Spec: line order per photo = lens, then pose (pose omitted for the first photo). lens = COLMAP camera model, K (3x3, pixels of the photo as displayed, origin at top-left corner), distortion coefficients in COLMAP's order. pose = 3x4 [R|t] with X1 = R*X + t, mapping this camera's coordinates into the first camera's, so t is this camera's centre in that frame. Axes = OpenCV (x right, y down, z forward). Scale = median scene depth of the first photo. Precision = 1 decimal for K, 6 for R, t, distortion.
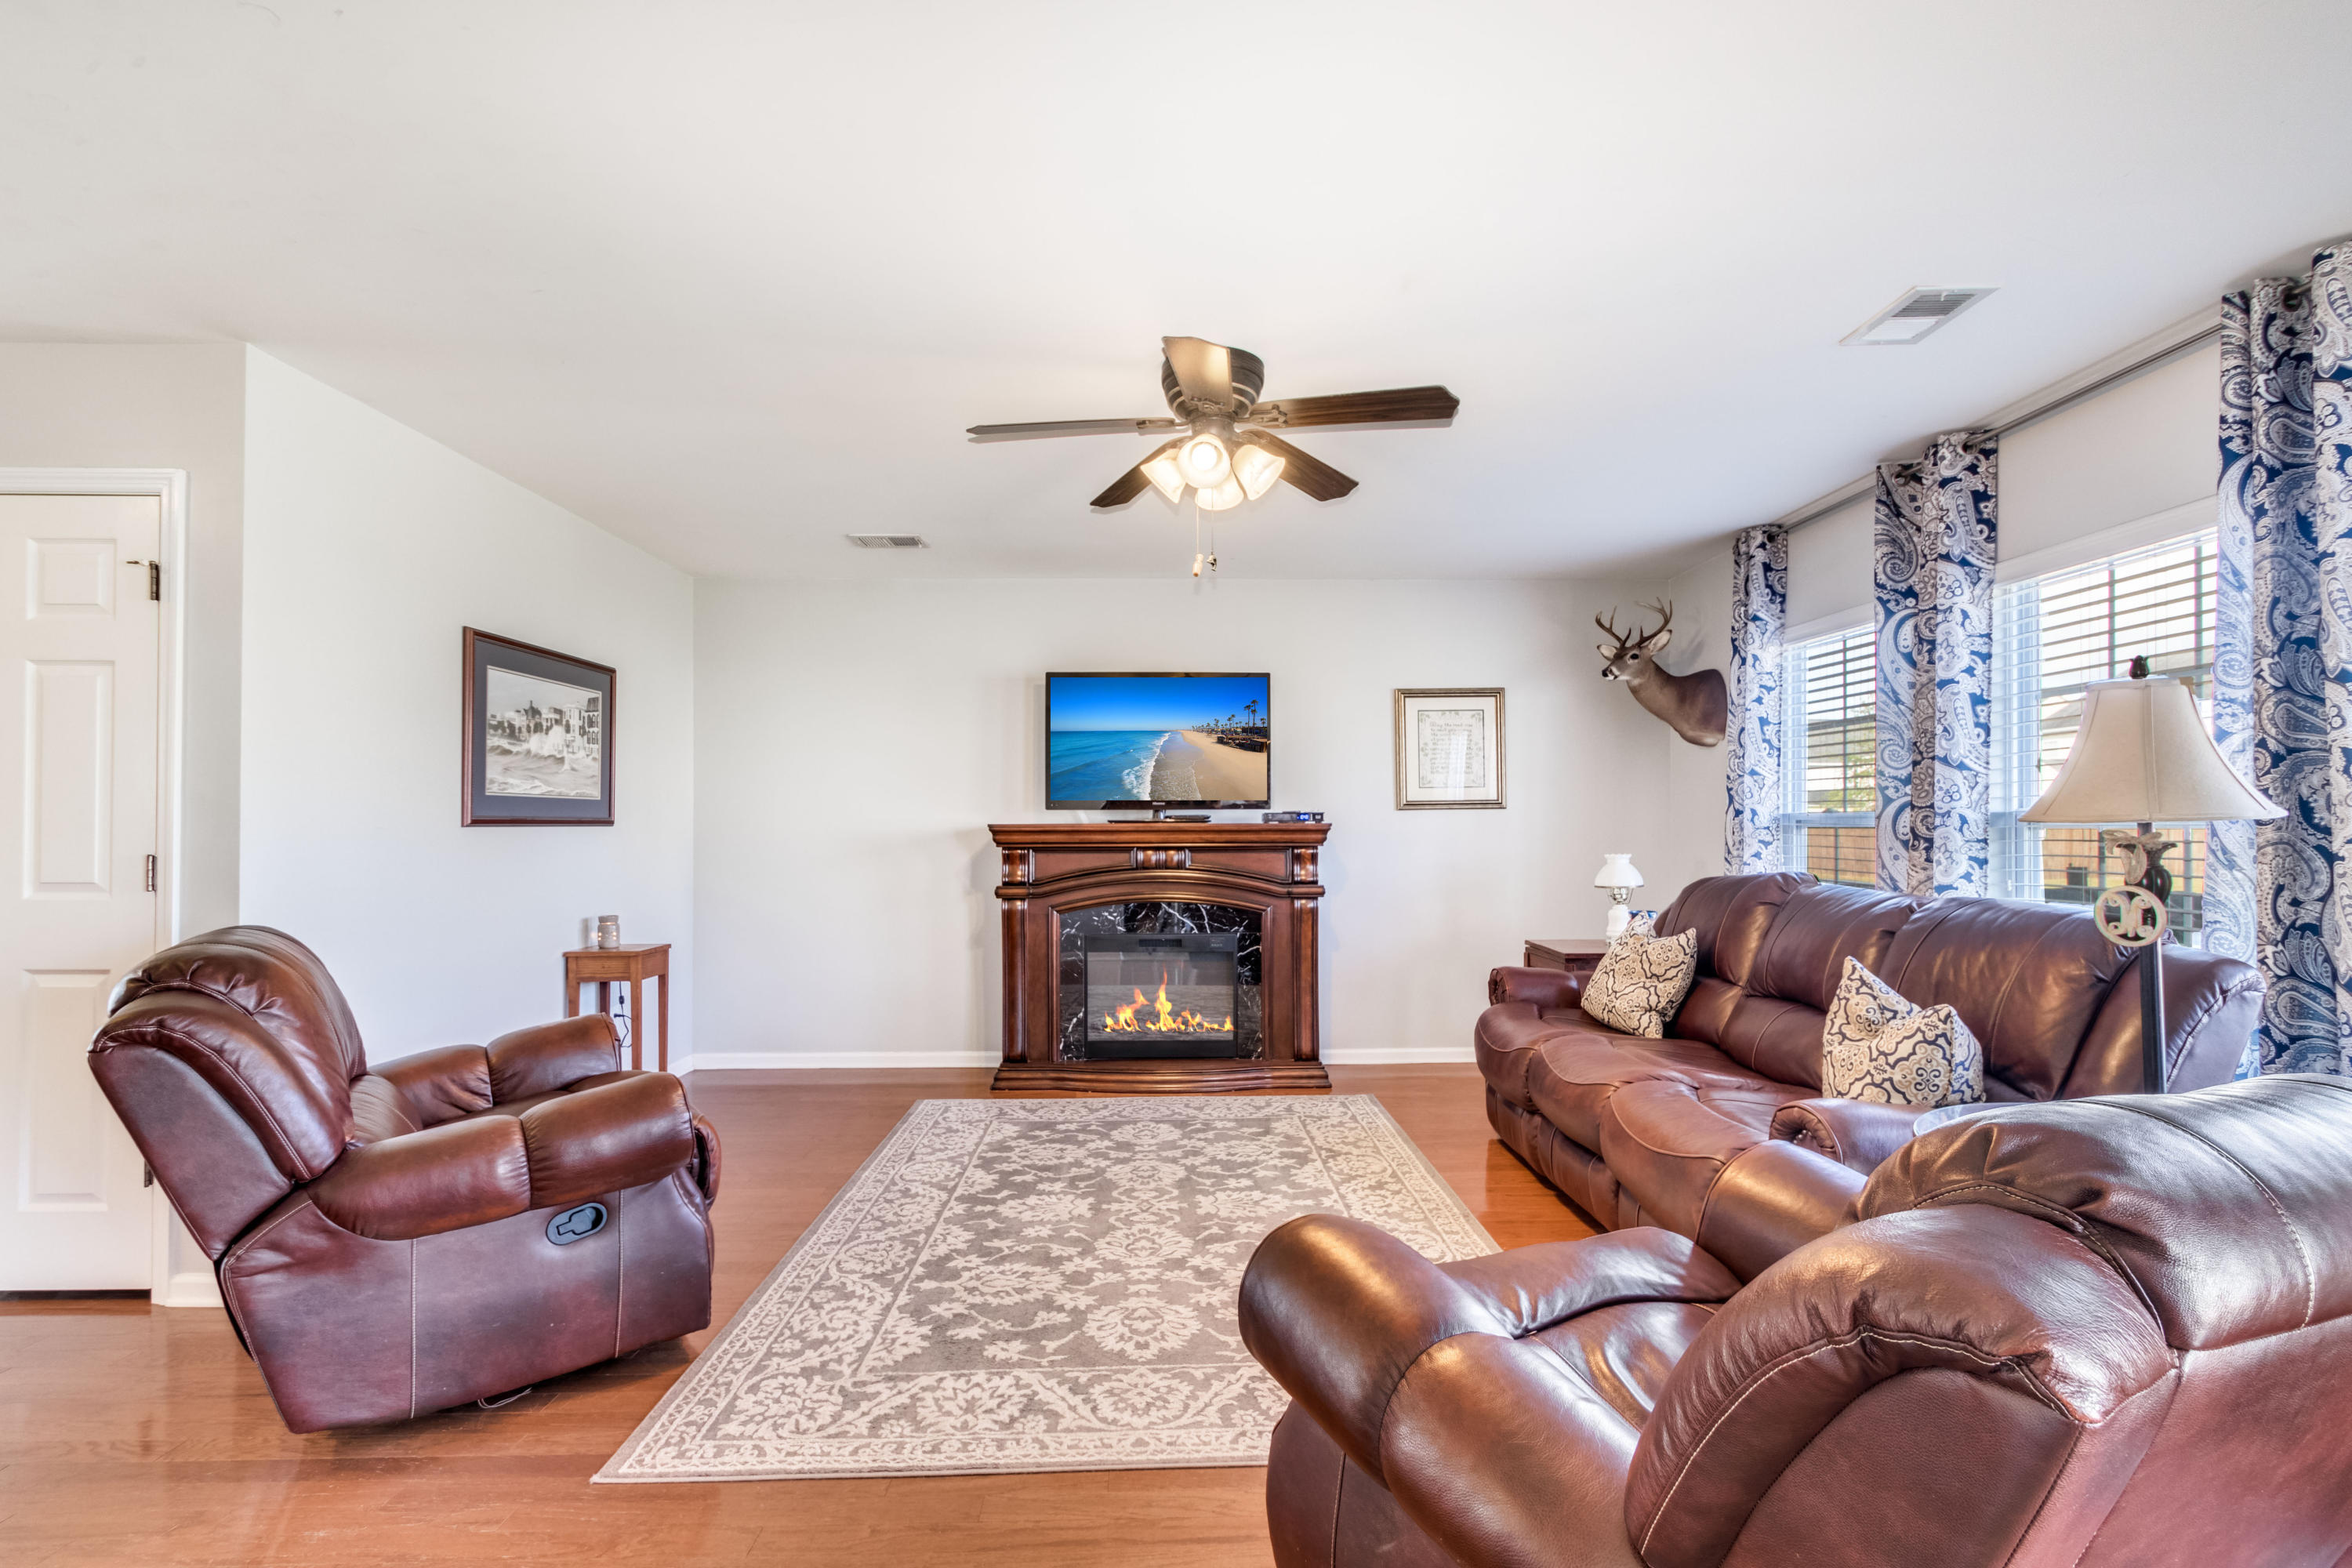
lens RADIAL K [[1084.4, 0, 1188.8], [0, 1084.4, 815.4], [0, 0, 1]] dist [0.002825, -0.000305]
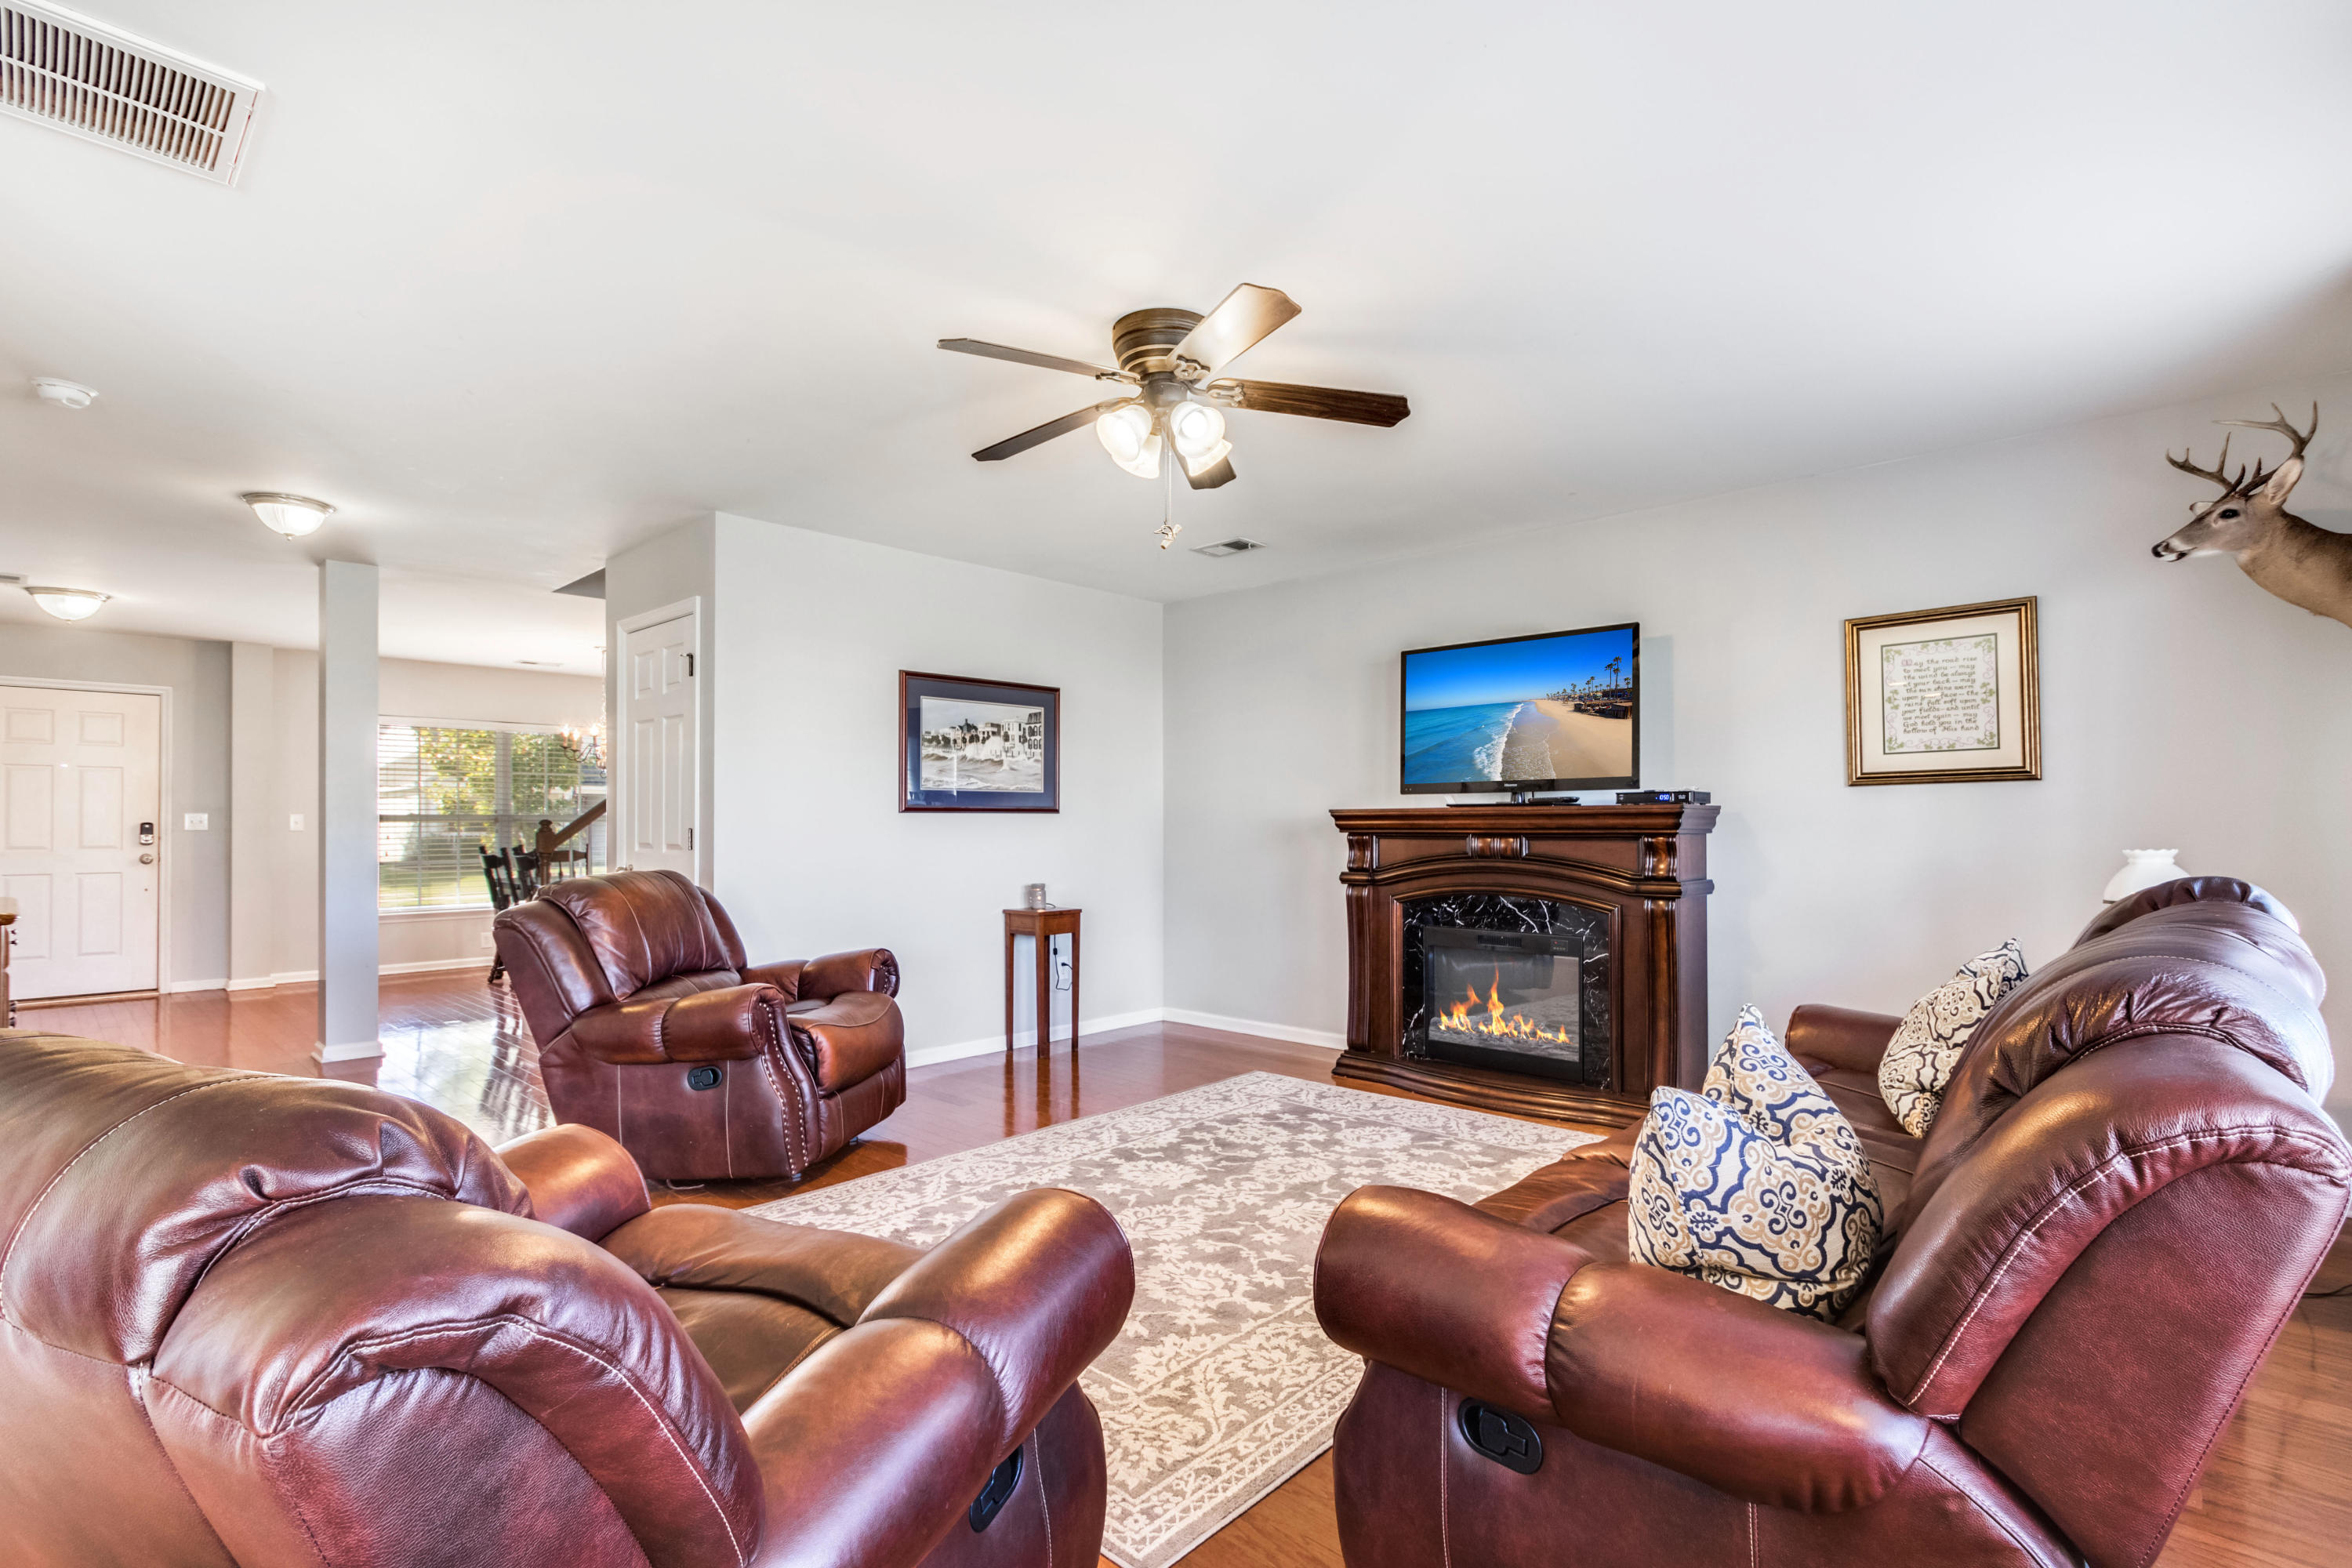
lens RADIAL K [[1084.4, 0, 1188.8], [0, 1084.4, 815.4], [0, 0, 1]] dist [0.002825, -0.000305]
pose [[0.715876, -0.005538, -0.698205, 0.470721], [0.009041, 0.999958, 0.001338, 0.012553], [0.698169, -0.007270, 0.715896, 0.210079]]
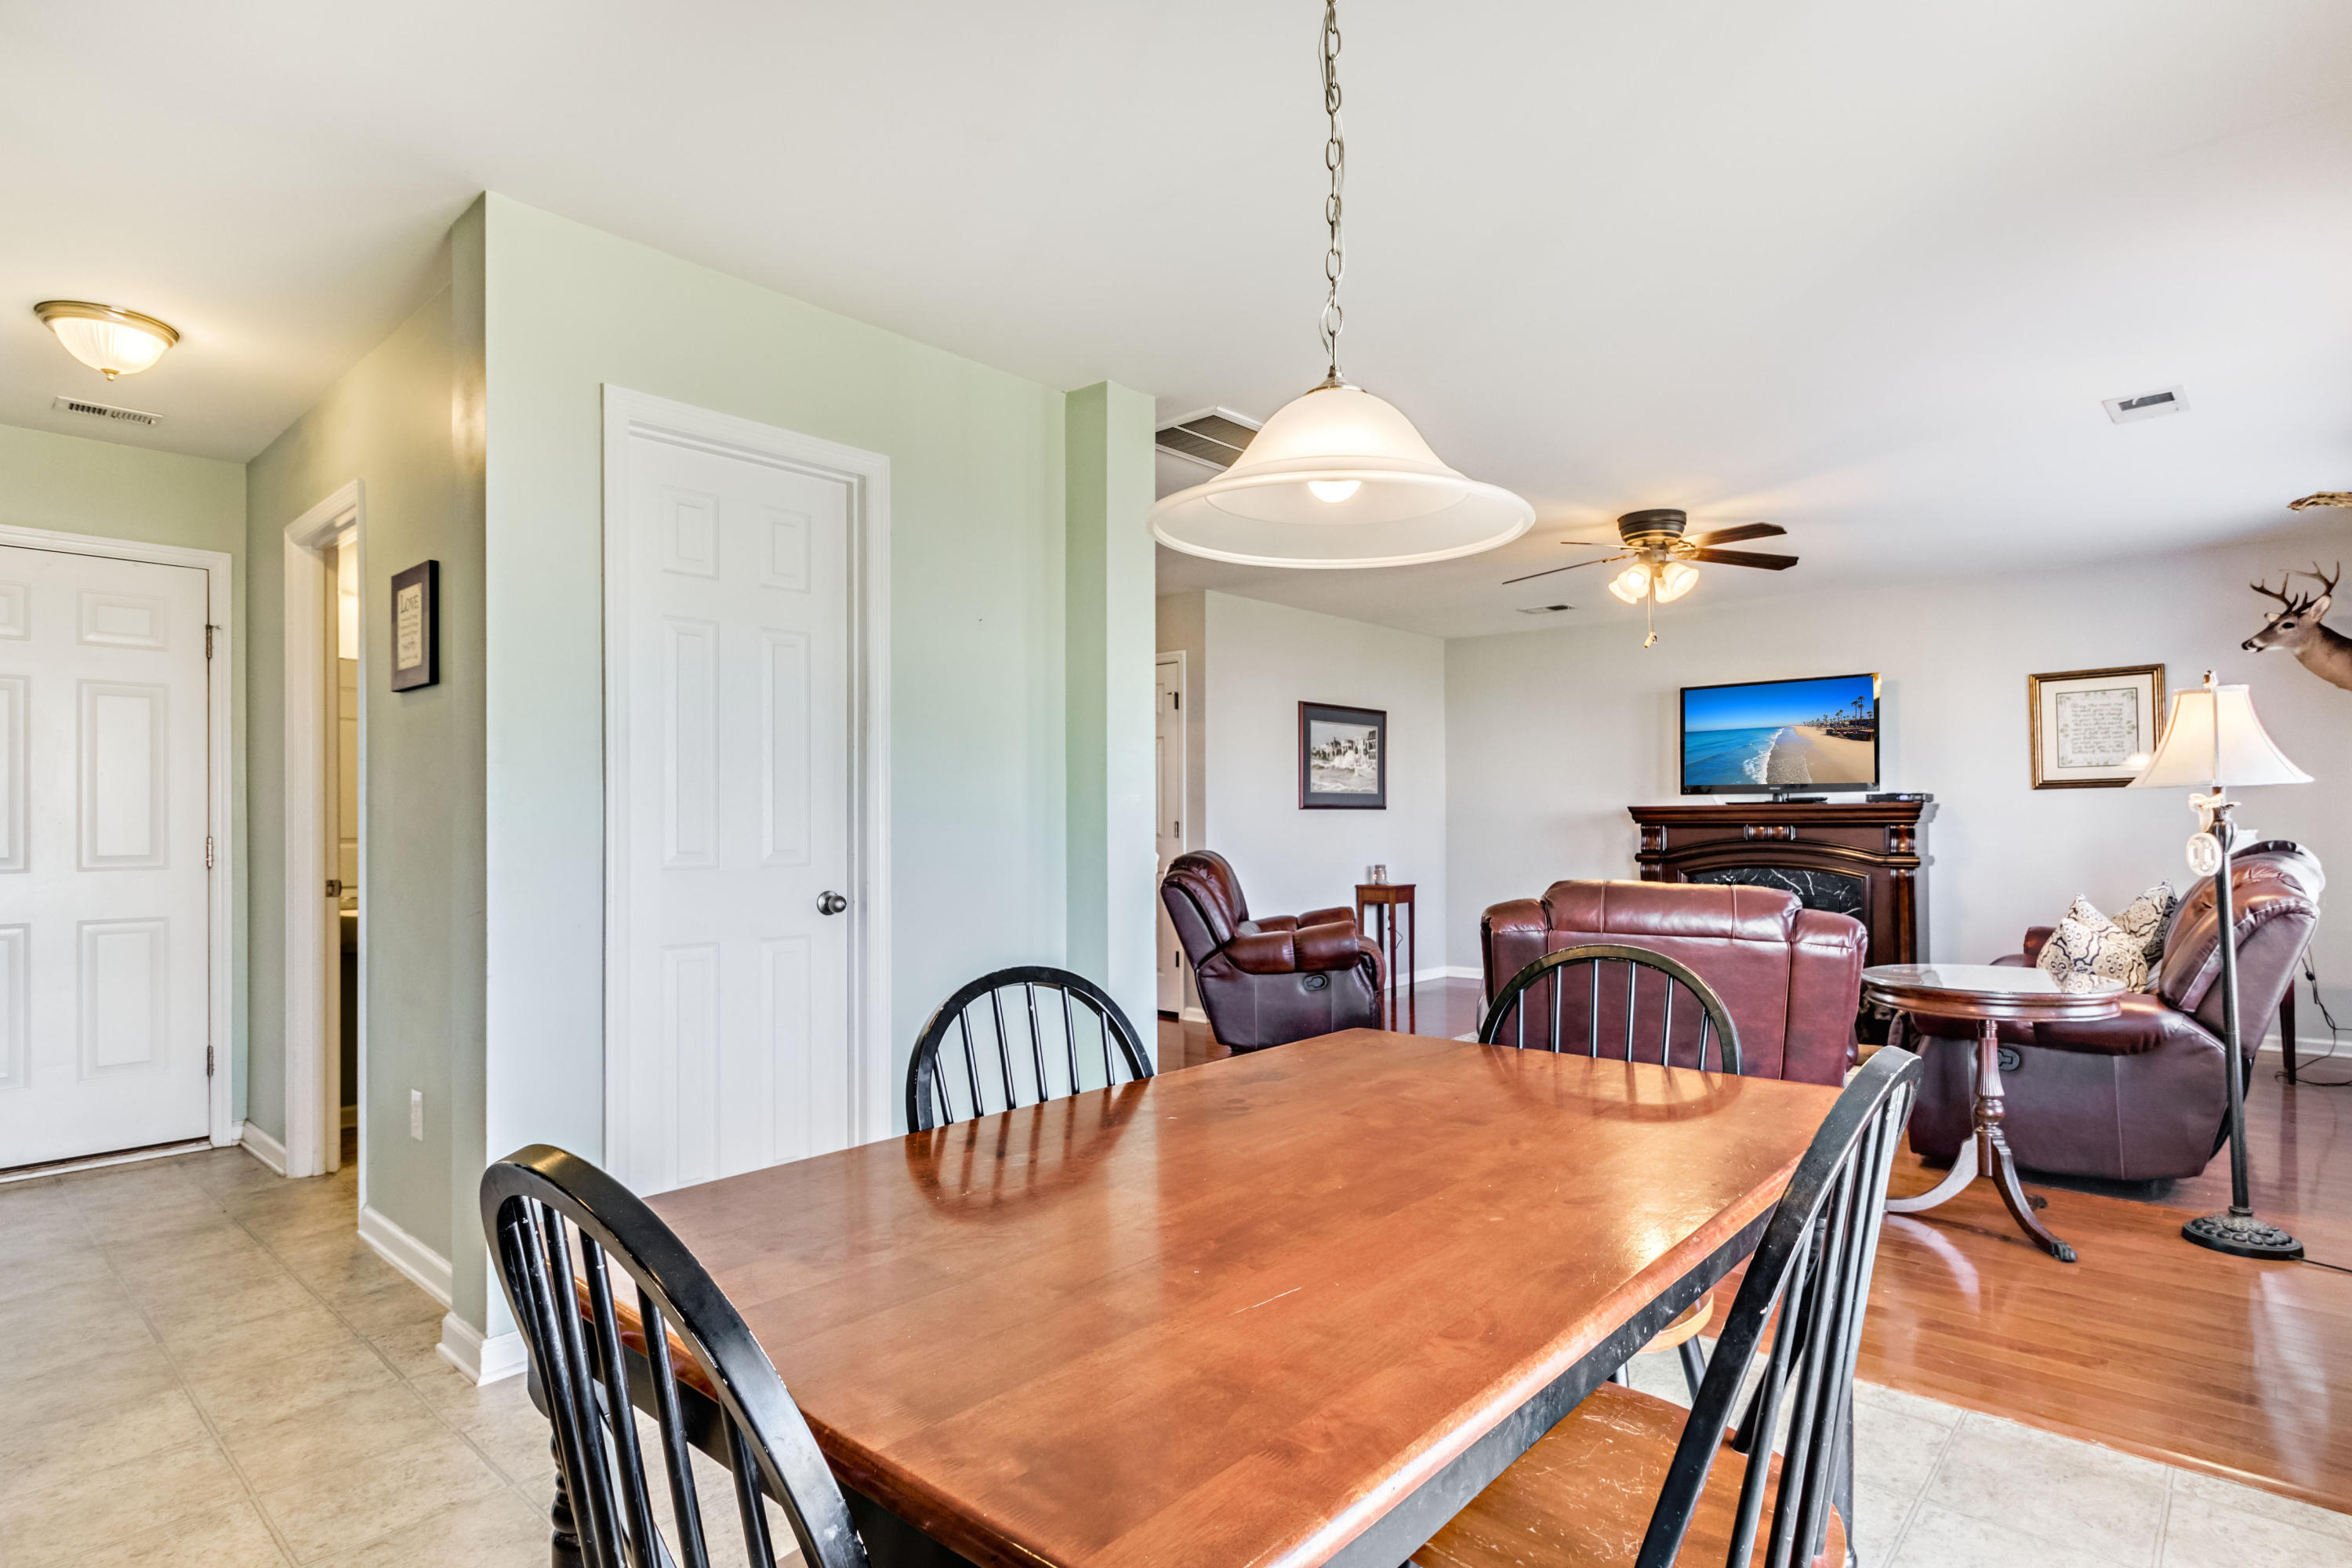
lens RADIAL K [[1201.0, 0, 1192.9], [0, 1201.0, 814.5], [0, 0, 1]] dist [0.002221, -0.000306]
pose [[0.730112, -0.005941, -0.683302, 0.484119], [0.012106, 0.999918, 0.004242, 0.006292], [0.683220, -0.011370, 0.730124, -0.500114]]
